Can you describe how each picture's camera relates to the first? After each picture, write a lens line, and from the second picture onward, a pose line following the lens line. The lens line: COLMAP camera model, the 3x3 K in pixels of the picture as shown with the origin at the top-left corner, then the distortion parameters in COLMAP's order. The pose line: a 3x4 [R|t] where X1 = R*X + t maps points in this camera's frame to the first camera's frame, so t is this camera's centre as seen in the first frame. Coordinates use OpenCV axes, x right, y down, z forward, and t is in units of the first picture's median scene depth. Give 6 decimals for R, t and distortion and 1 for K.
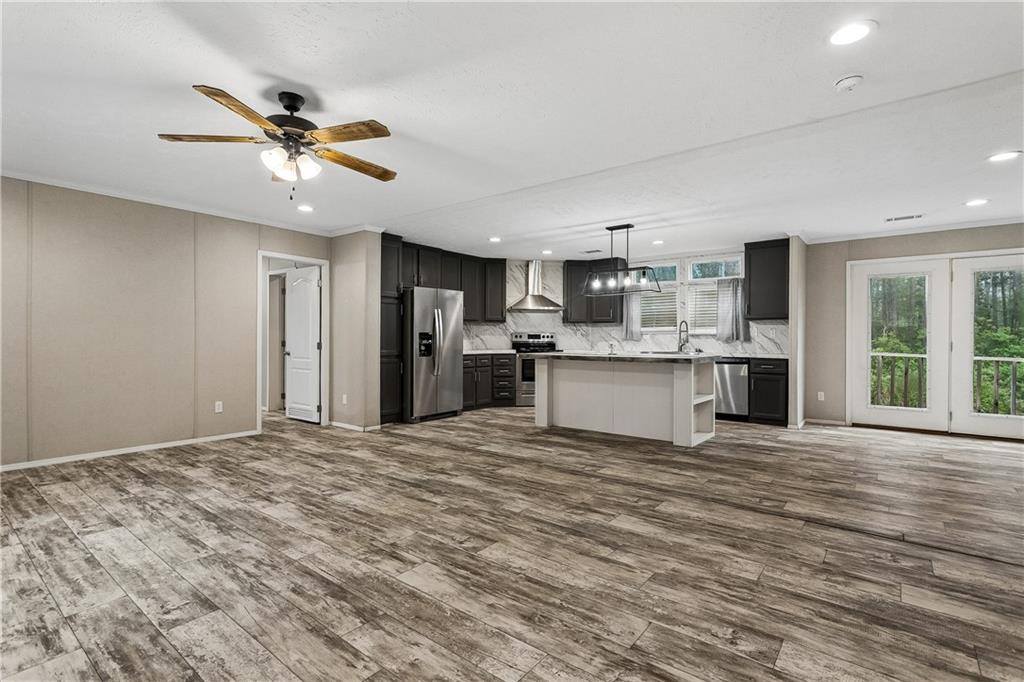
lens RADIAL K [[483.7, 0, 502.2], [0, 483.7, 349.9], [0, 0, 1]] dist [0.005300, 0.000204]
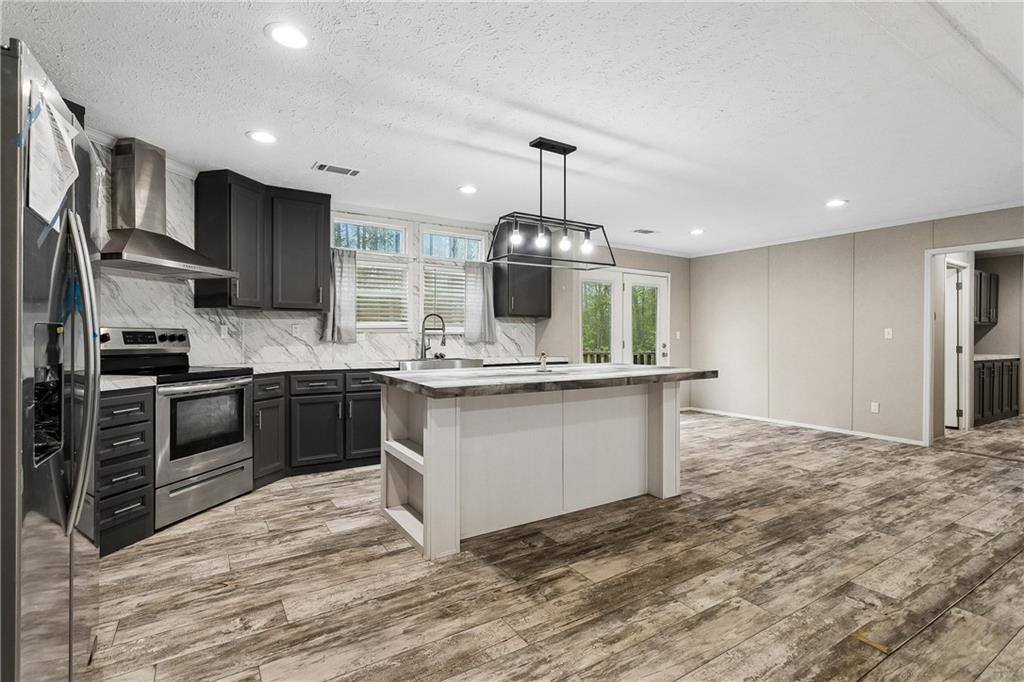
lens RADIAL K [[483.7, 0, 503.4], [0, 483.7, 340.2], [0, 0, 1]] dist [0.005300, 0.000204]
pose [[0.326889, -0.009874, 0.945011, -0.283124], [0.024686, 0.999693, 0.001906, -0.025347], [-0.944740, 0.022706, 0.327032, 0.786859]]
